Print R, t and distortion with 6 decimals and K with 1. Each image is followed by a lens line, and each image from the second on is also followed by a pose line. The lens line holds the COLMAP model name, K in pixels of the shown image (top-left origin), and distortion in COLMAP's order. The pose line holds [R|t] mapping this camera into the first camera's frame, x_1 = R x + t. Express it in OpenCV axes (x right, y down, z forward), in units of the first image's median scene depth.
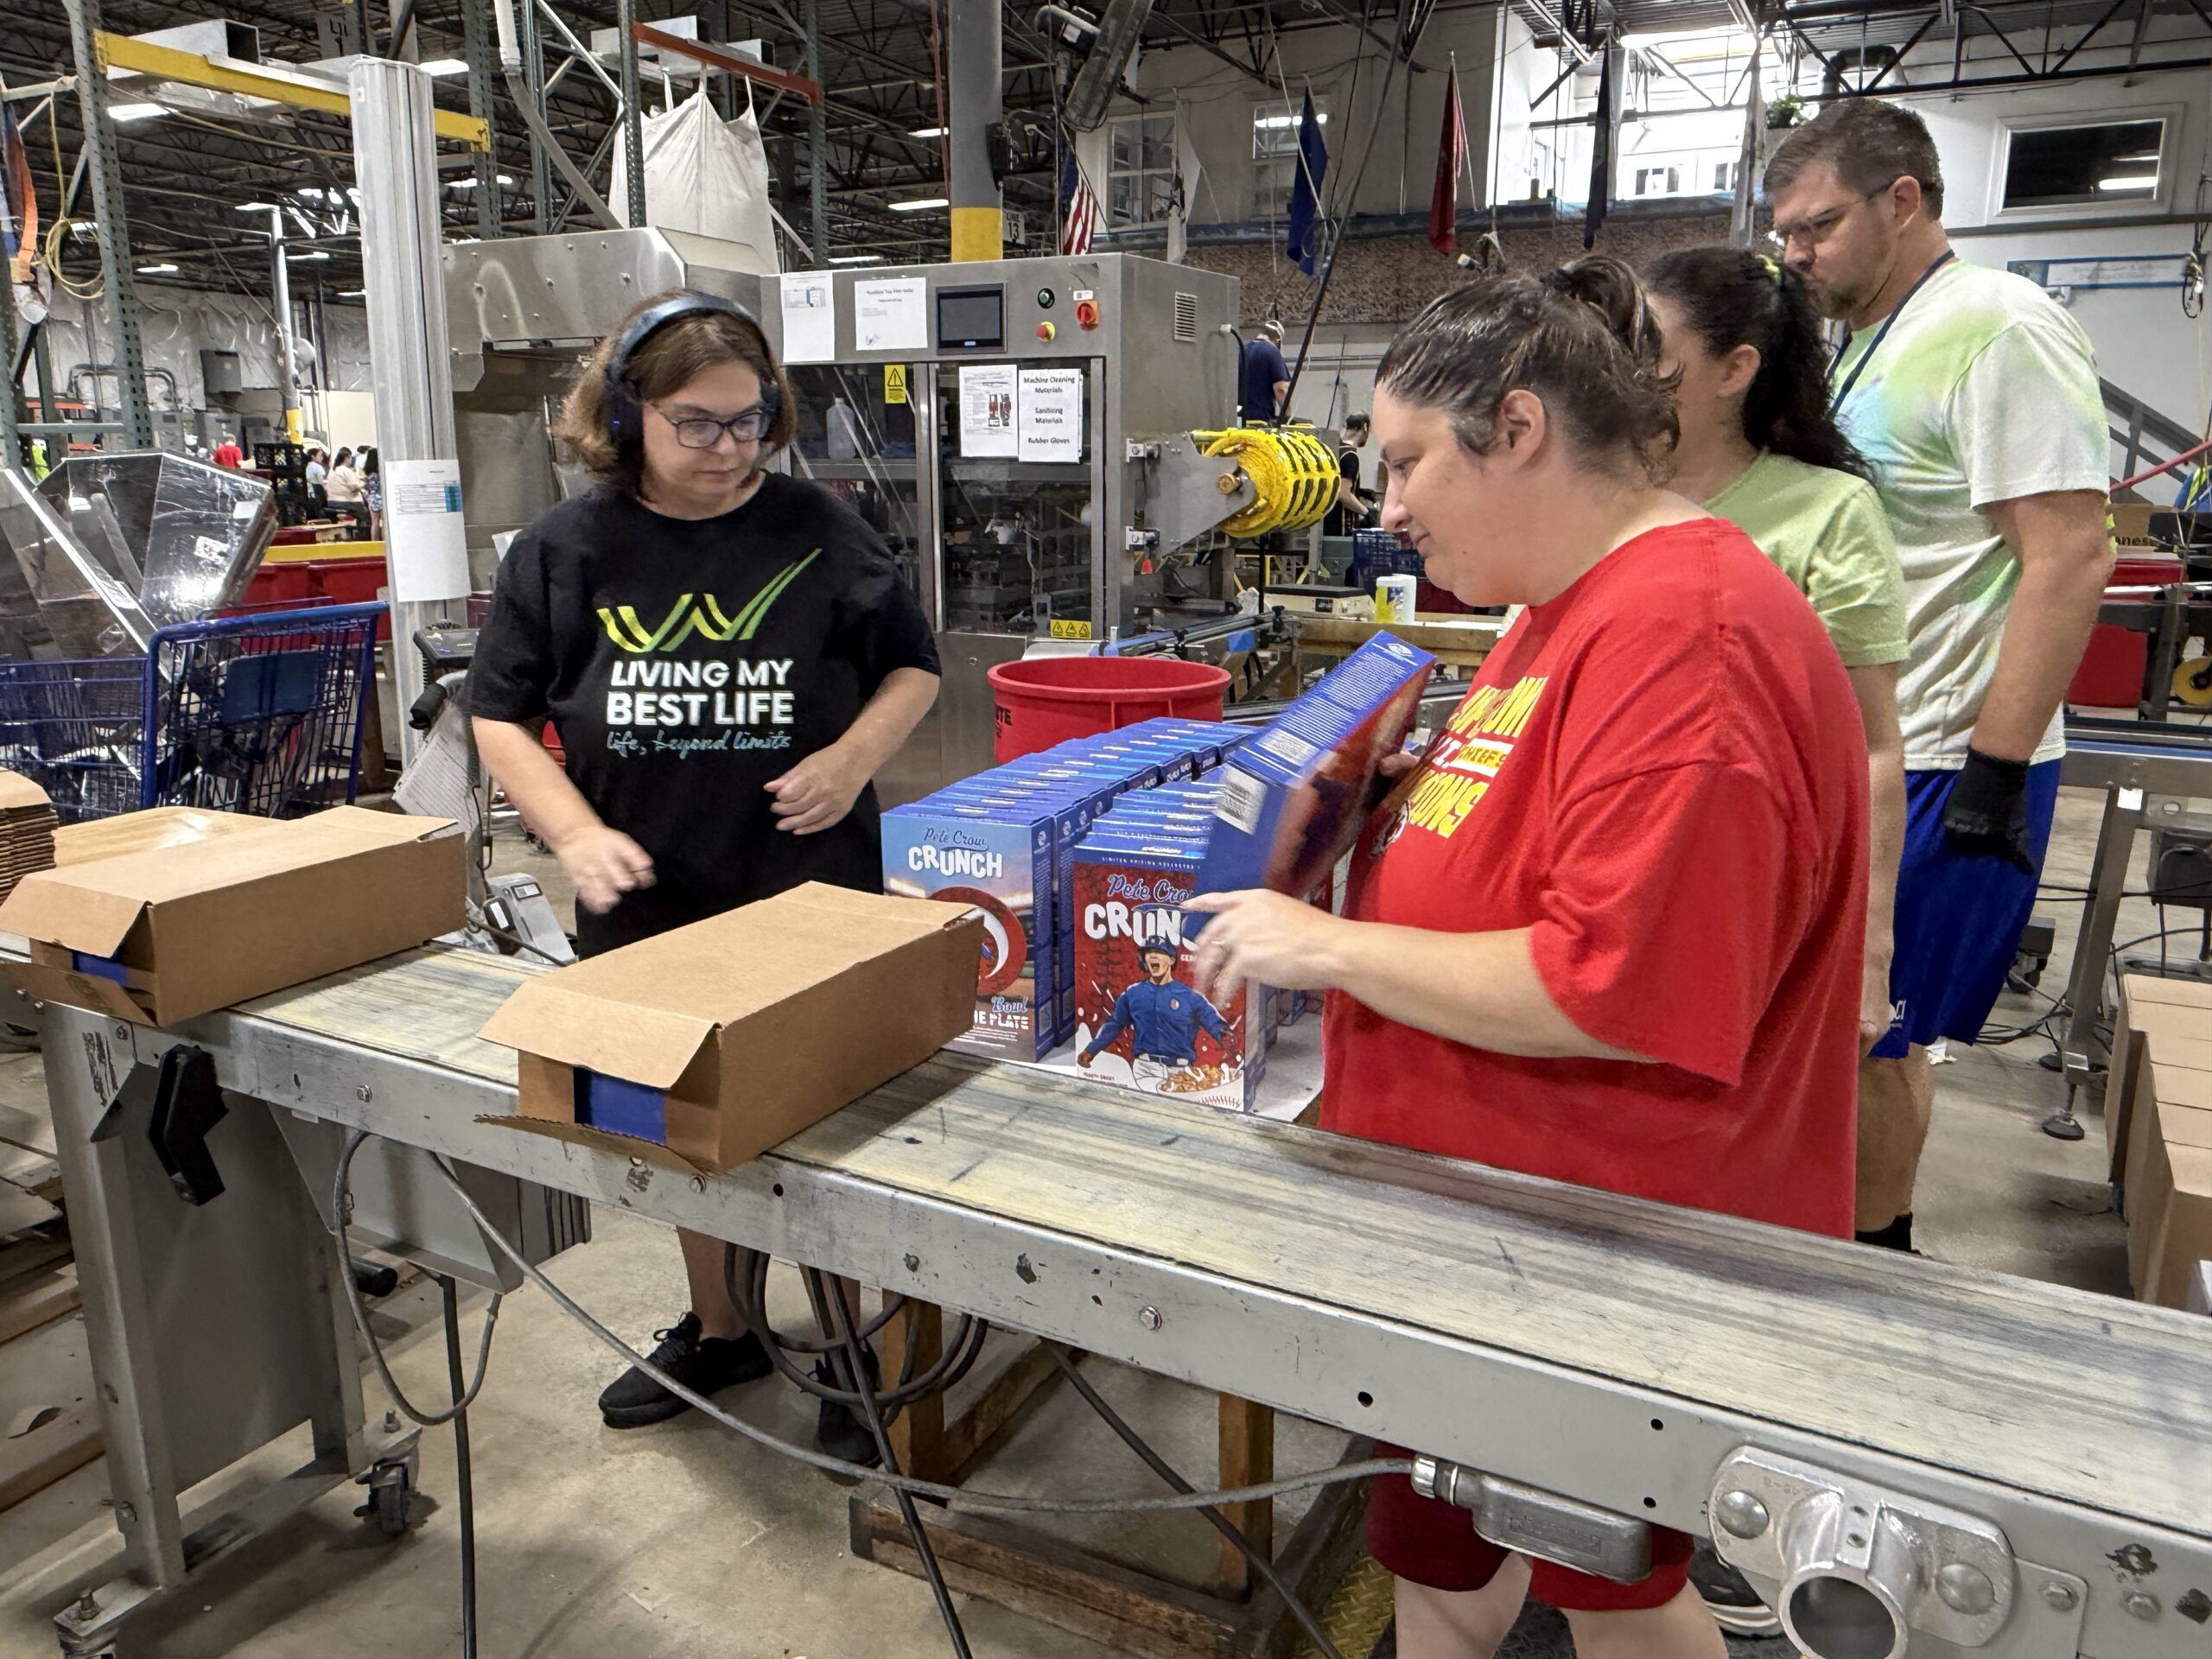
lens RADIAL K [[1609.2, 0, 1088.9], [0, 1609.2, 820.7], [0, 0, 1]] dist [-0.000903, 0.000783]
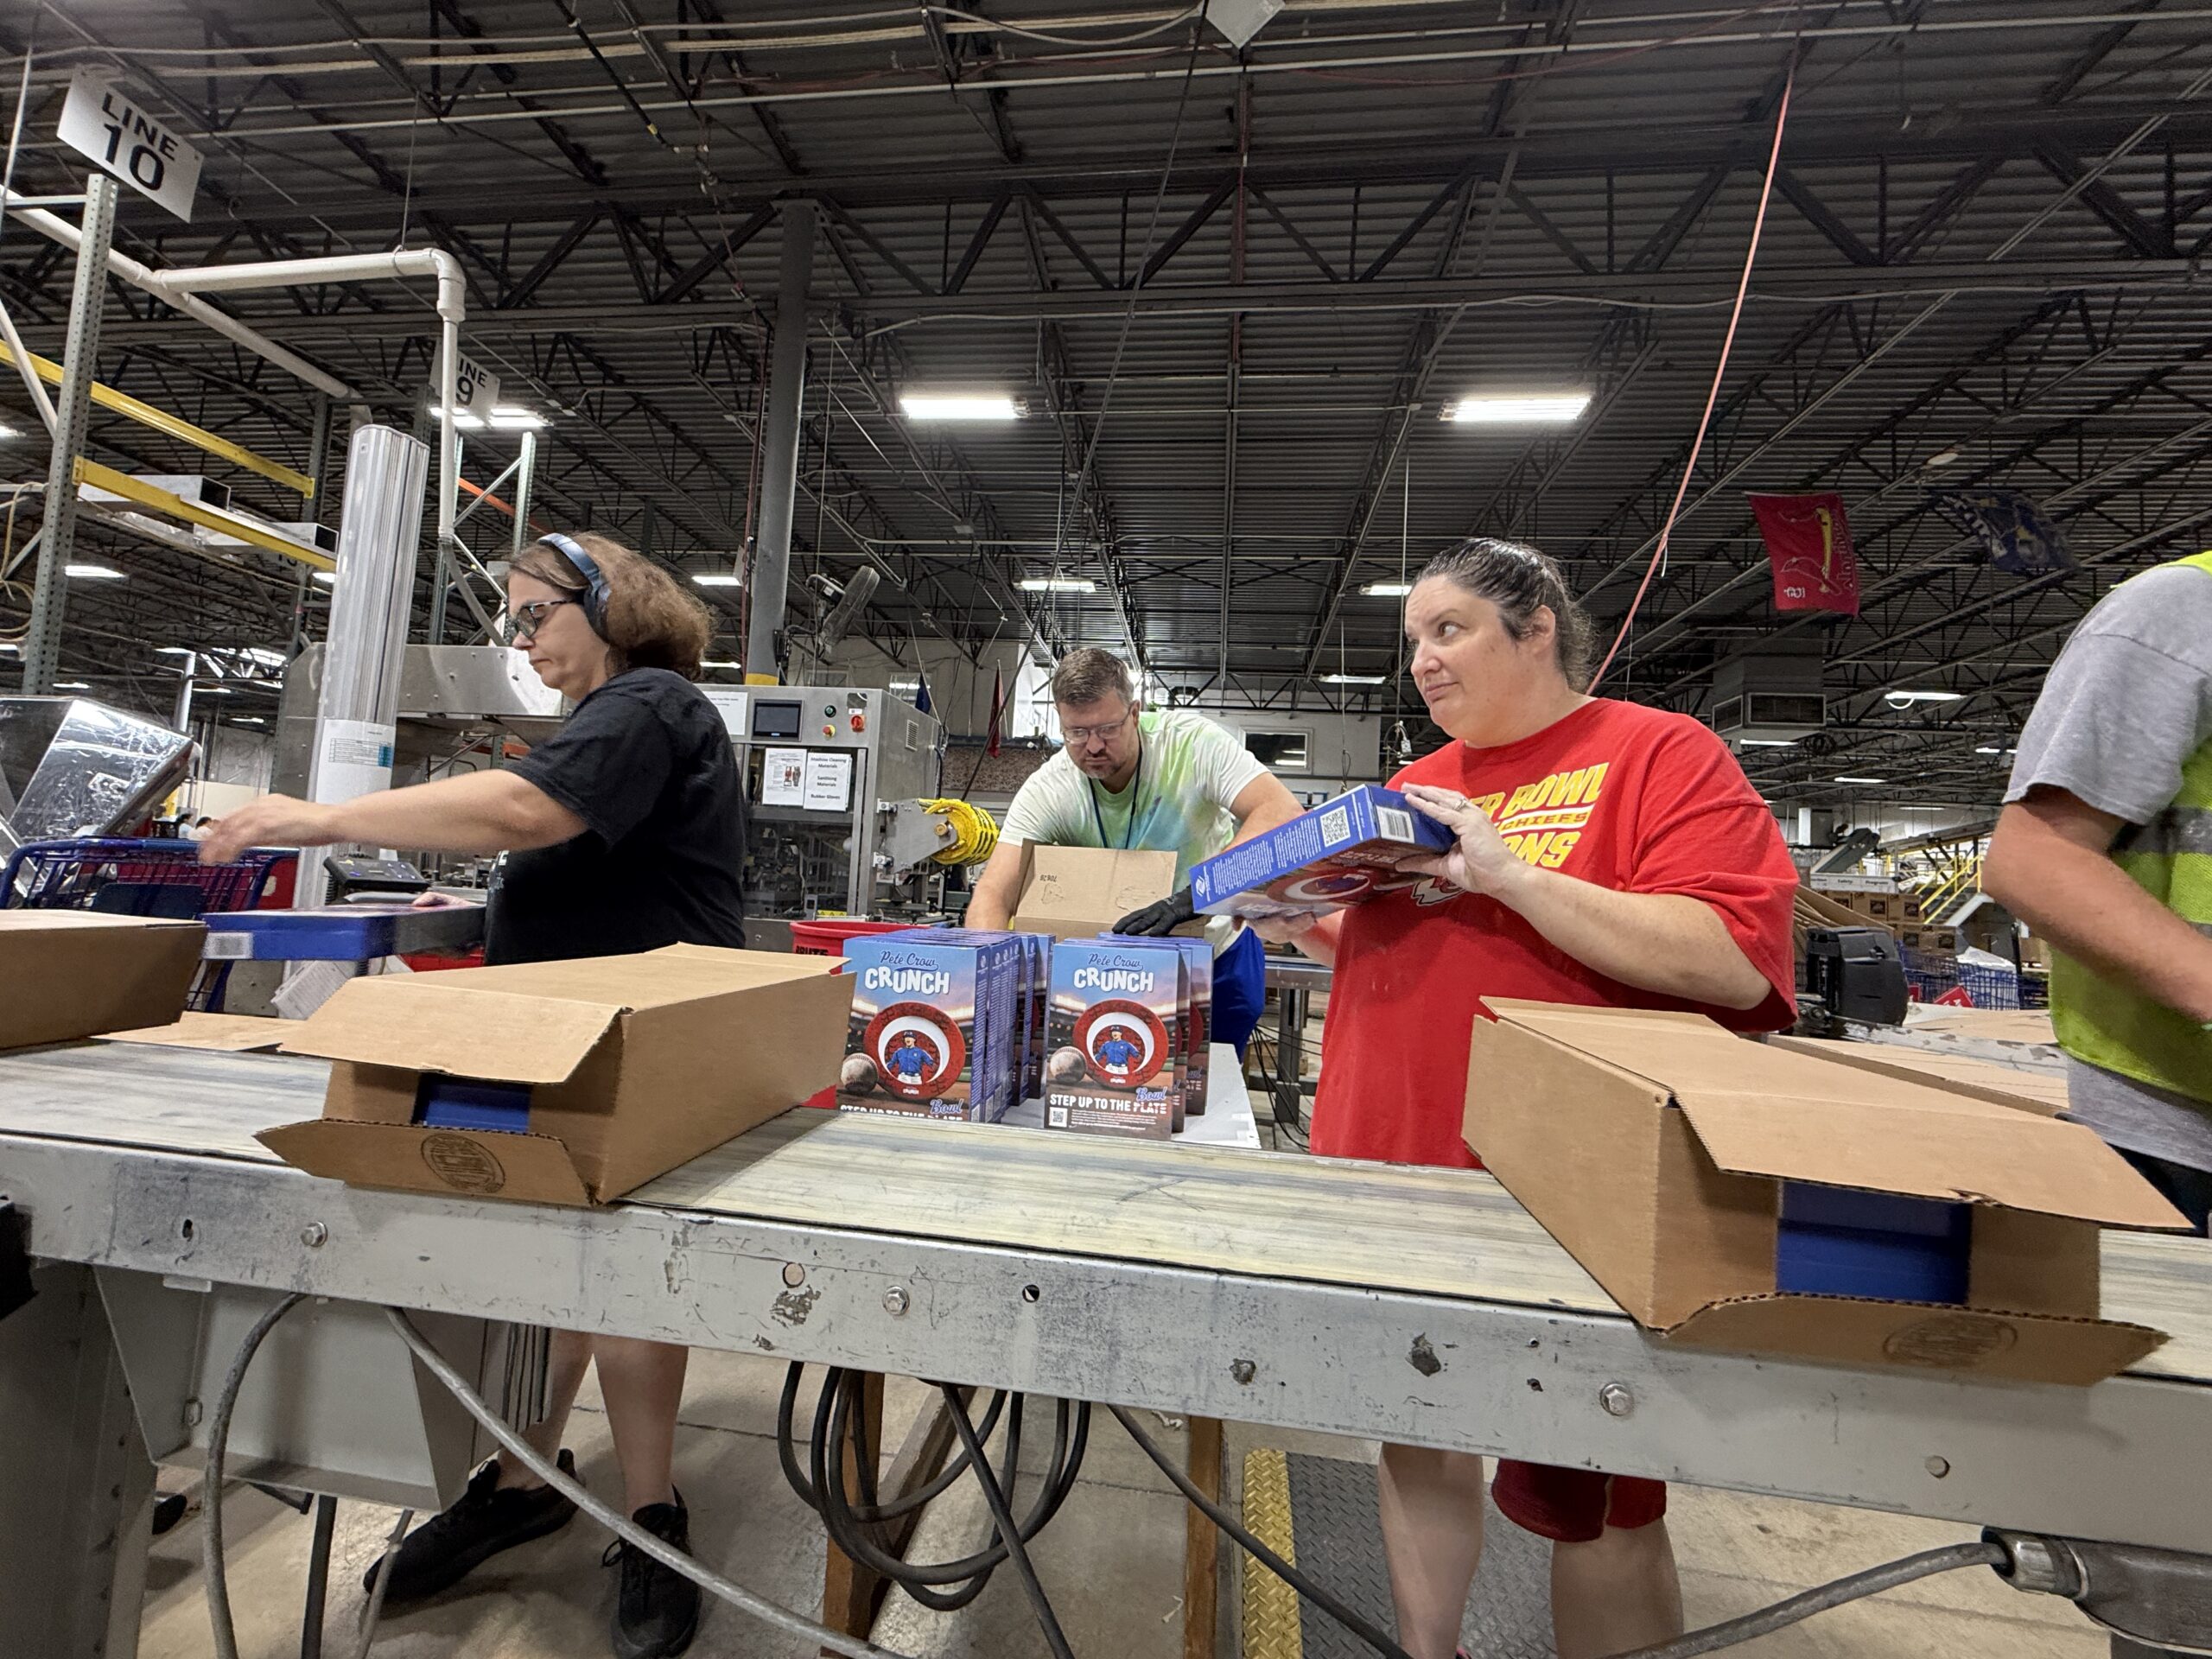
lens RADIAL K [[882.1, 0, 1104.3], [0, 882.1, 830.1], [0, 0, 1]] dist [-0.000894, 0.000315]
pose [[0.929810, 0.072568, 0.360816, -0.066013], [0.027667, 0.963813, -0.265141, 0.026056], [-0.366999, 0.256513, 0.894154, 0.111949]]
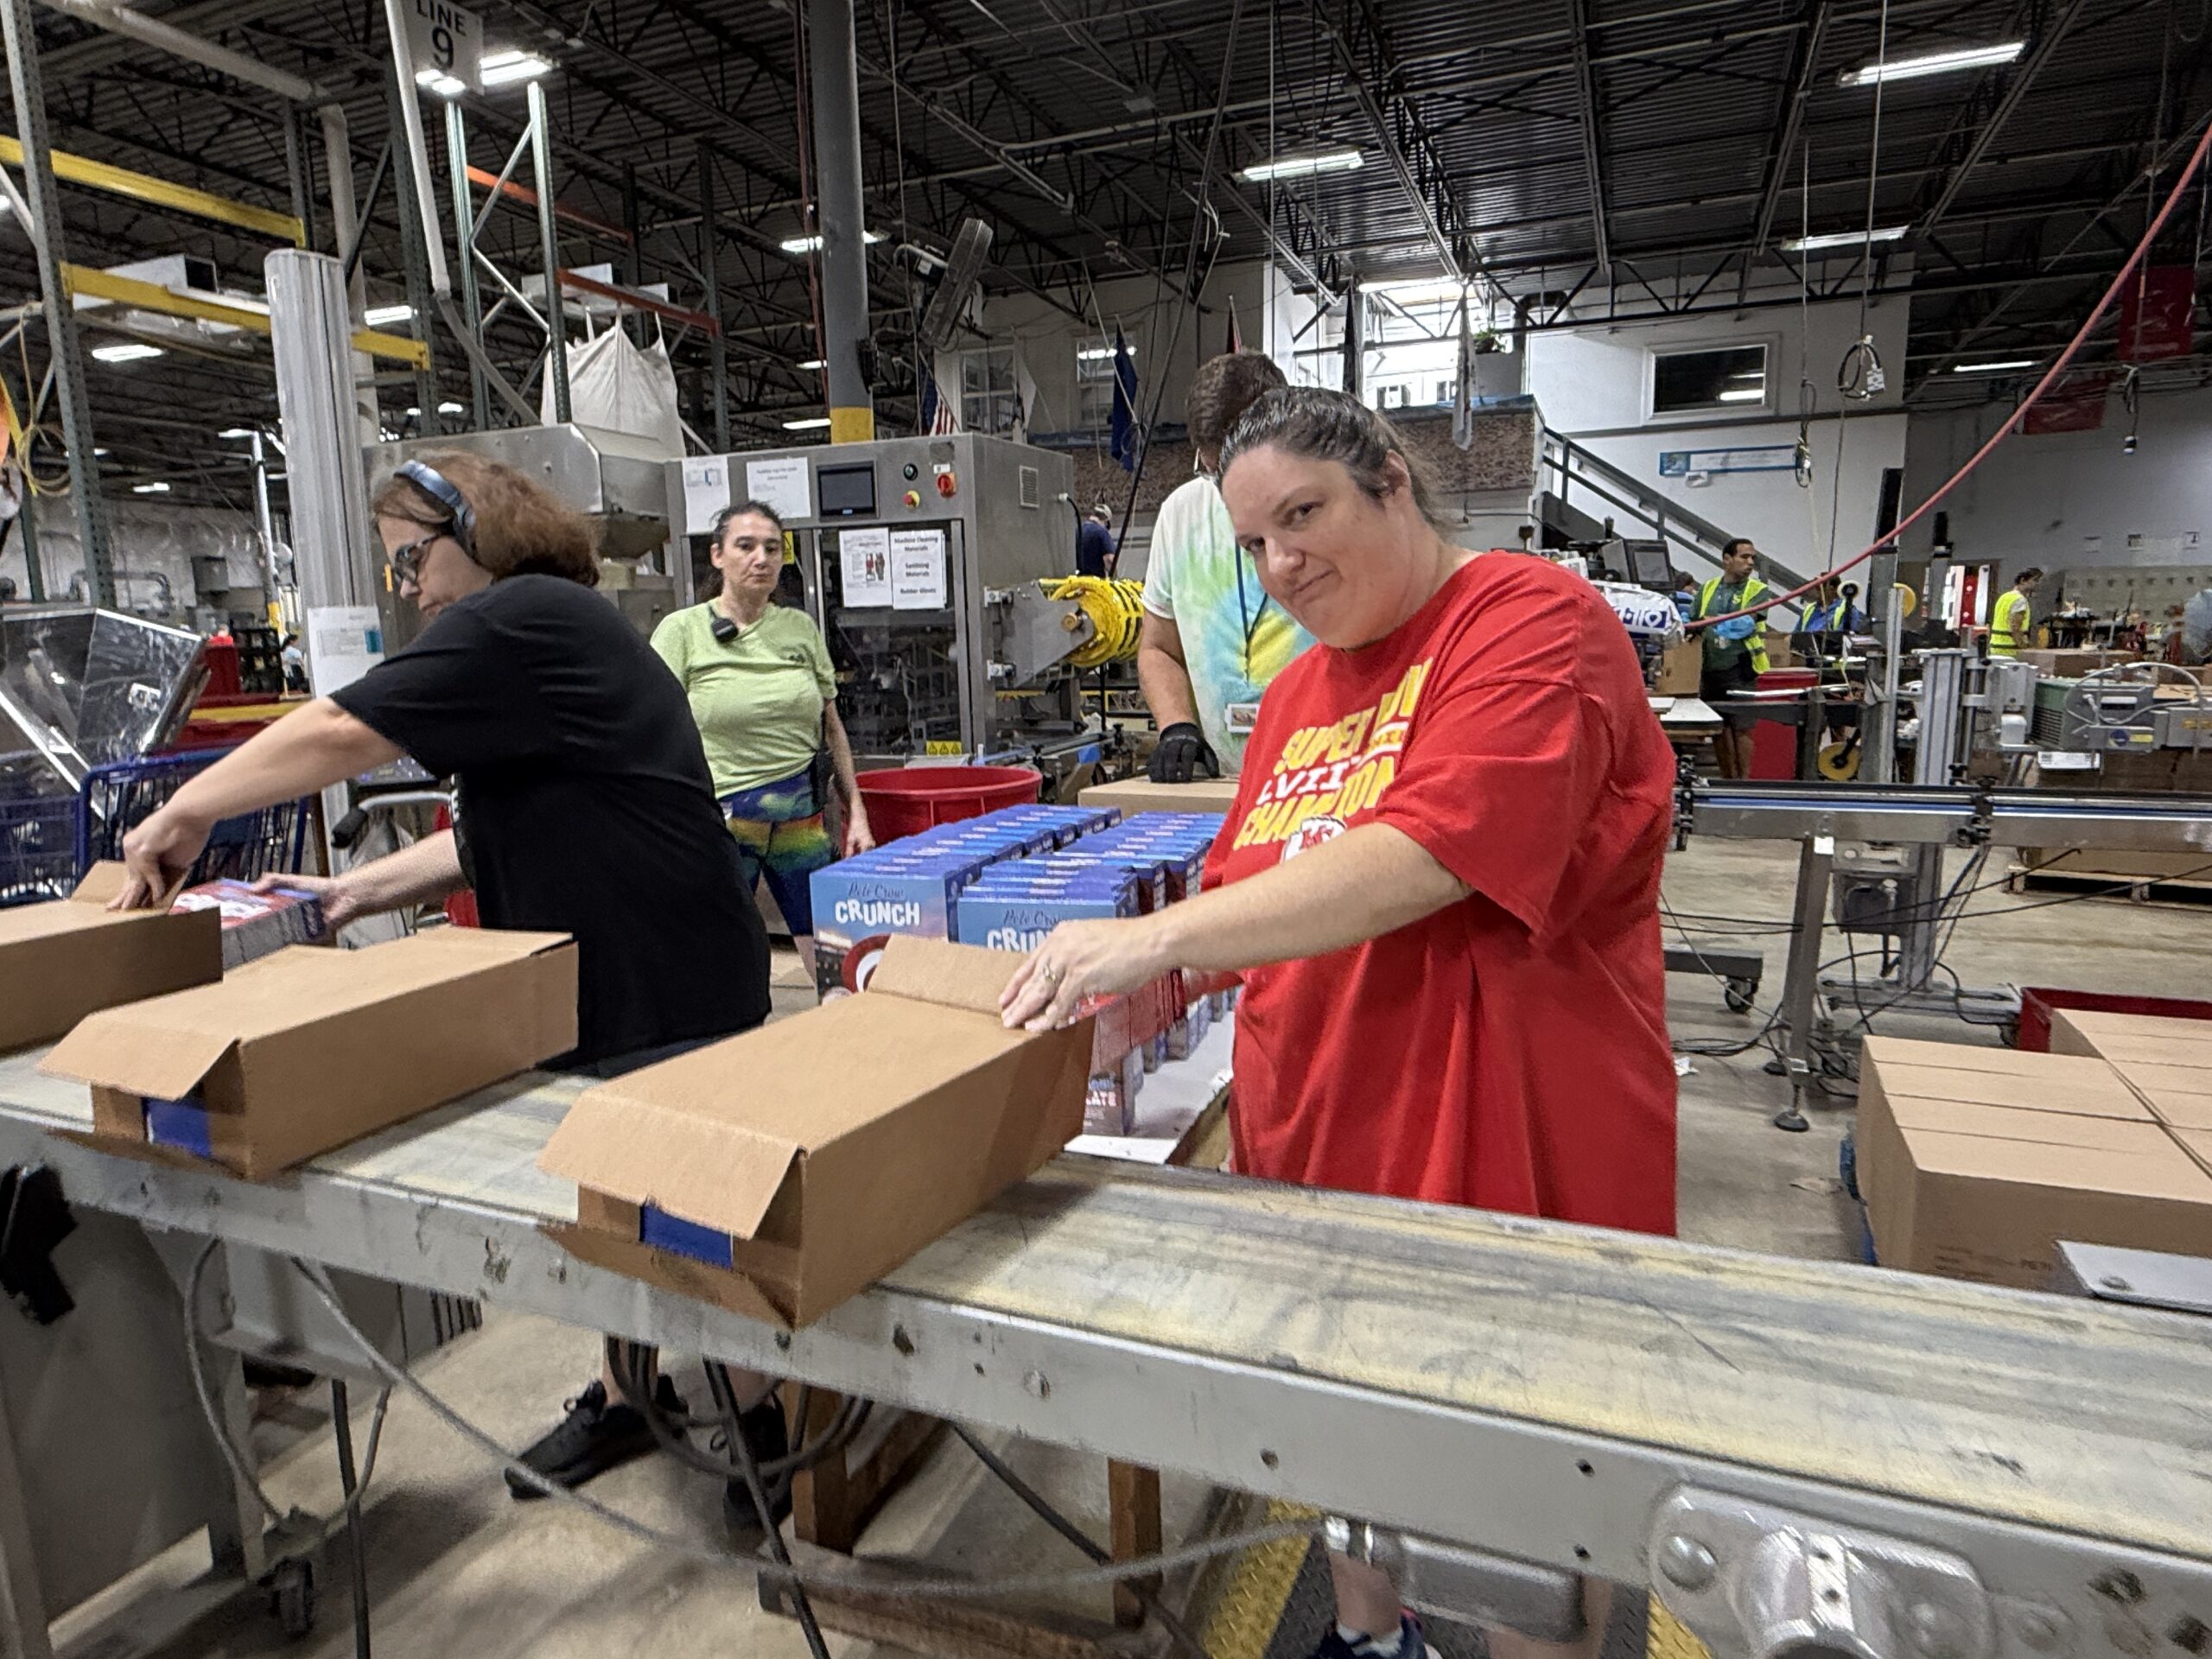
lens RADIAL K [[1306.6, 0, 1092.4], [0, 1306.6, 840.6], [0, 0, 1]] dist [-0.000248, 0.000395]
pose [[0.994452, -0.043996, 0.095544, 0.002039], [0.049627, 0.997118, -0.057382, 0.006489], [-0.092744, 0.061806, 0.993770, 0.038310]]
